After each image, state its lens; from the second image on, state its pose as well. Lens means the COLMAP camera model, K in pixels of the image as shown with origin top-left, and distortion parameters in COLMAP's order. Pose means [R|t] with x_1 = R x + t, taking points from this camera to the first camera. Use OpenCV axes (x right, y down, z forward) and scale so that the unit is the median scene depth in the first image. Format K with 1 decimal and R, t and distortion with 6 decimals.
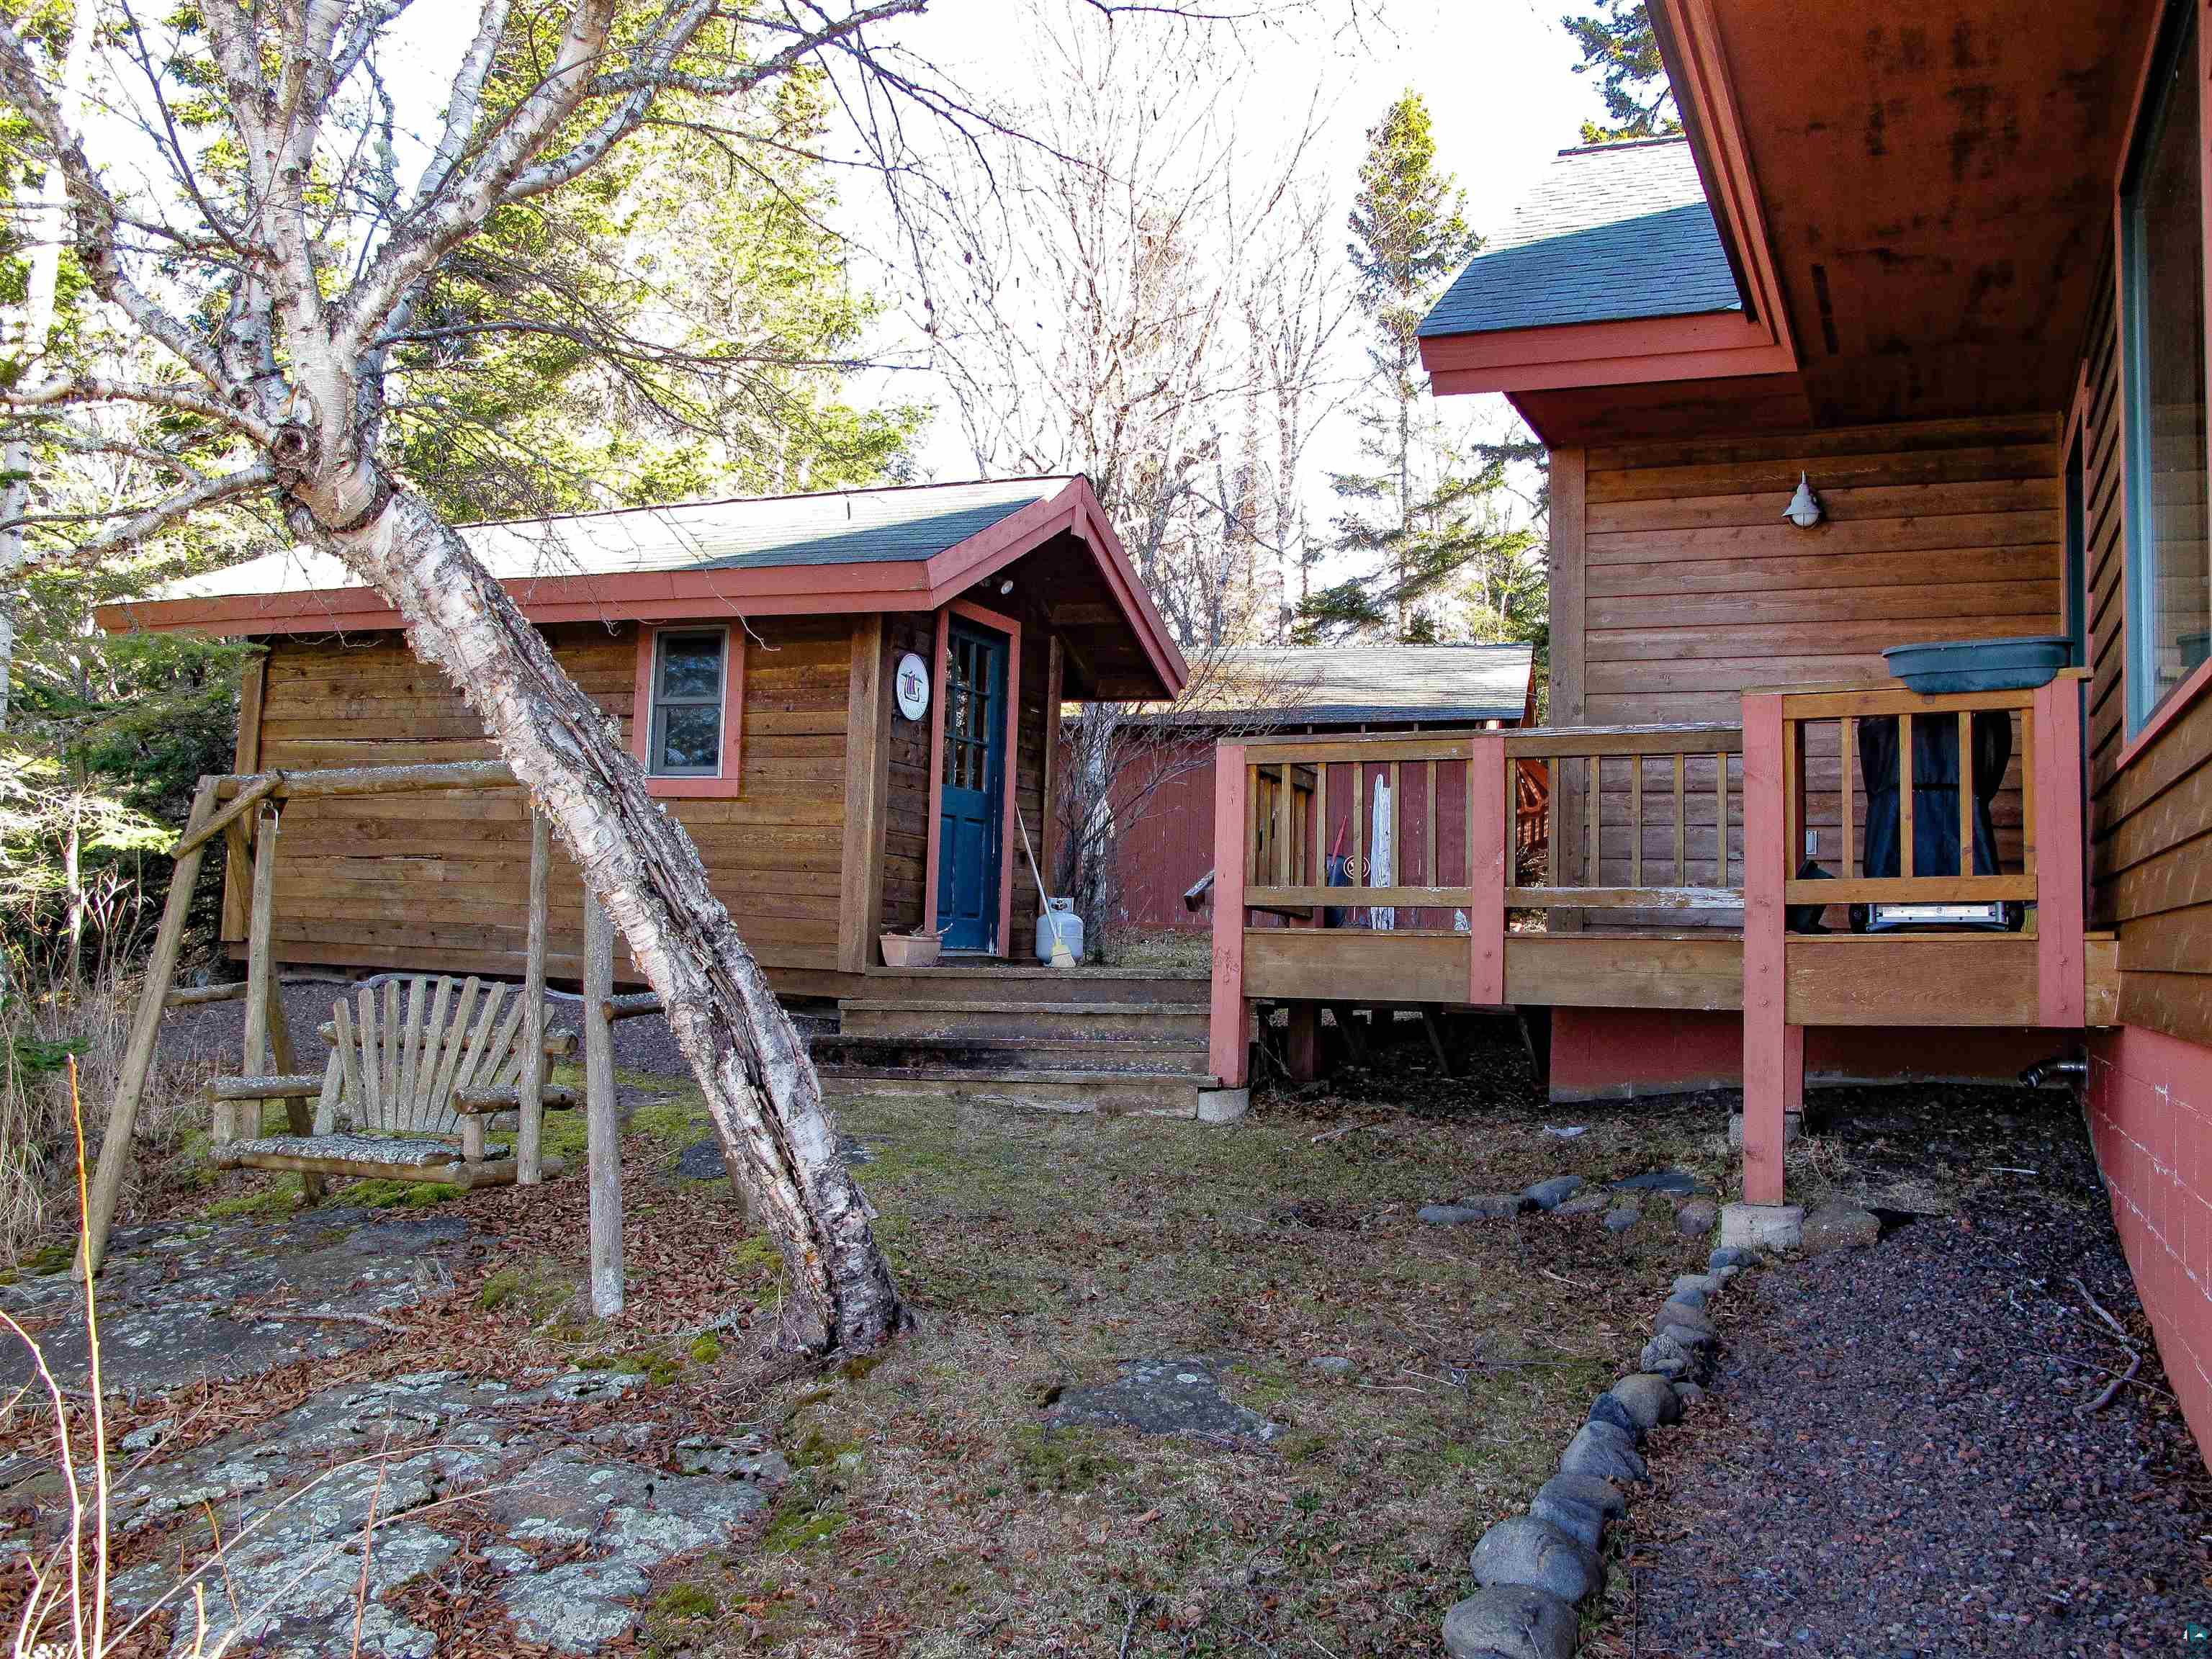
lens RADIAL K [[1870.3, 0, 1106.0], [0, 1870.3, 829.5], [0, 0, 1]] dist [-0.138119, 0.107443]
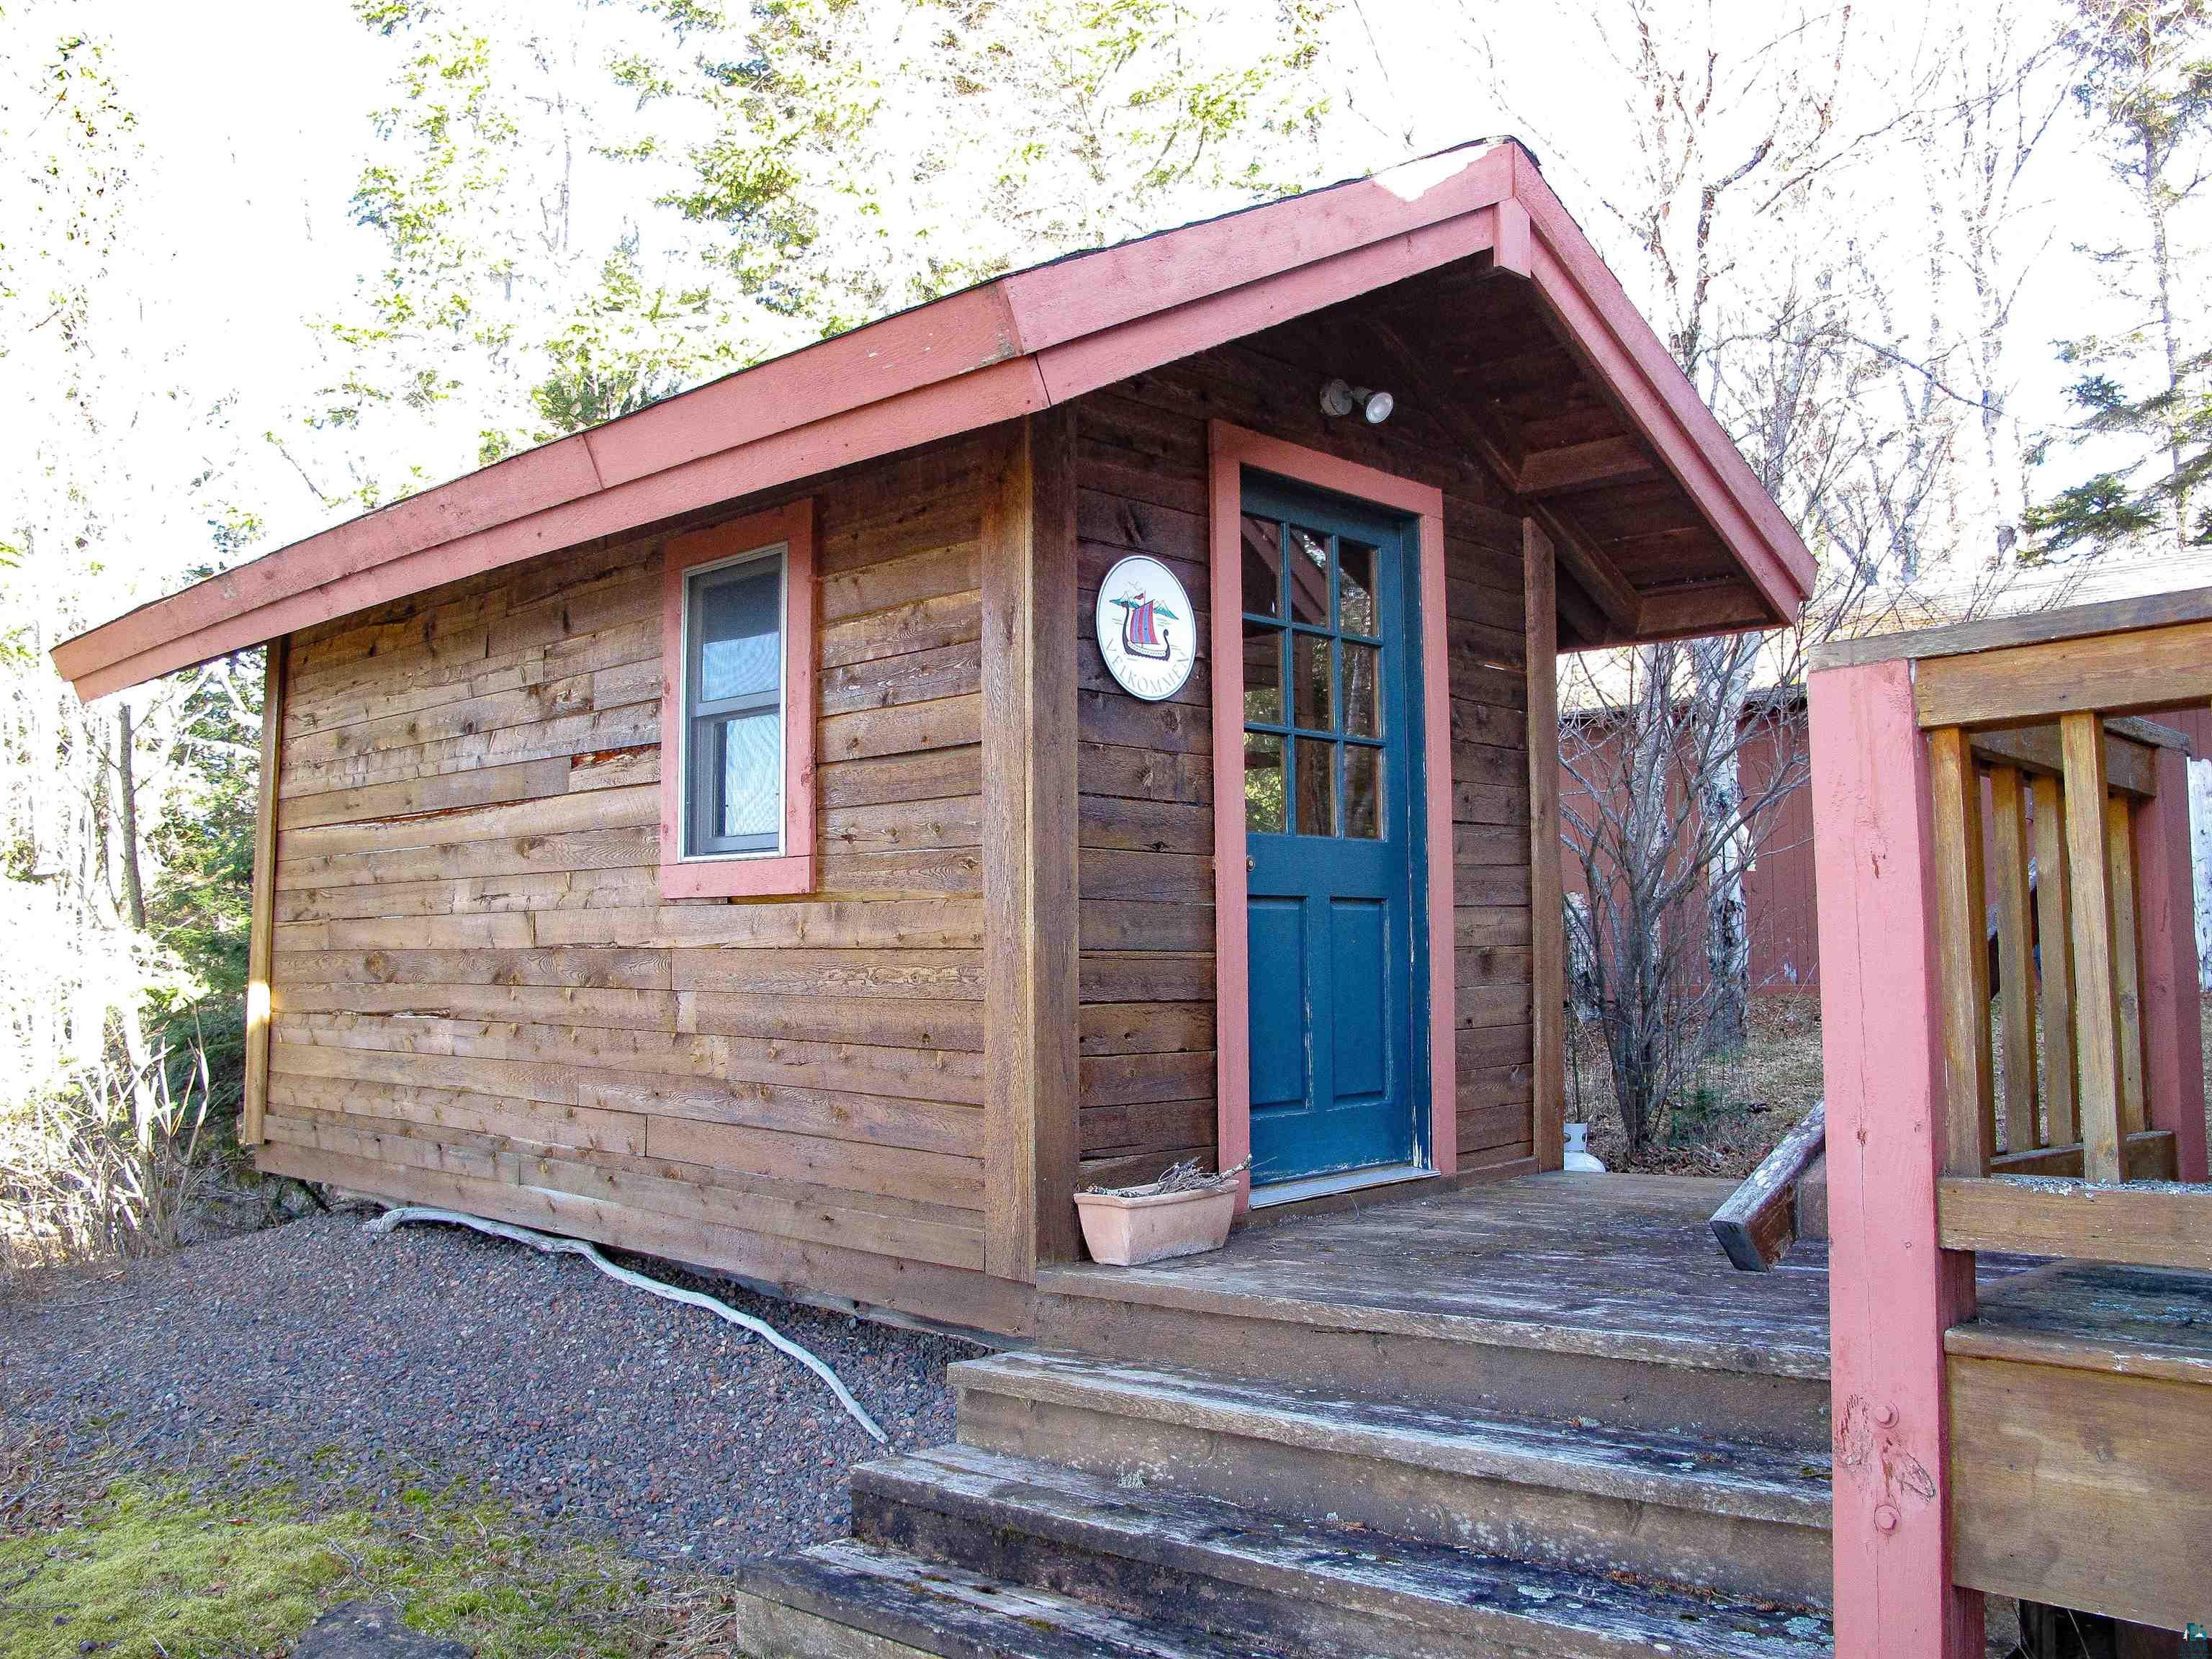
lens RADIAL K [[1870.3, 0, 1106.0], [0, 1870.3, 829.5], [0, 0, 1]] dist [-0.138119, 0.107443]
pose [[0.929834, -0.068865, -0.361477, 0.047256], [0.064677, 0.997625, -0.023687, -0.016778], [0.362250, -0.001354, 0.932080, 0.557085]]
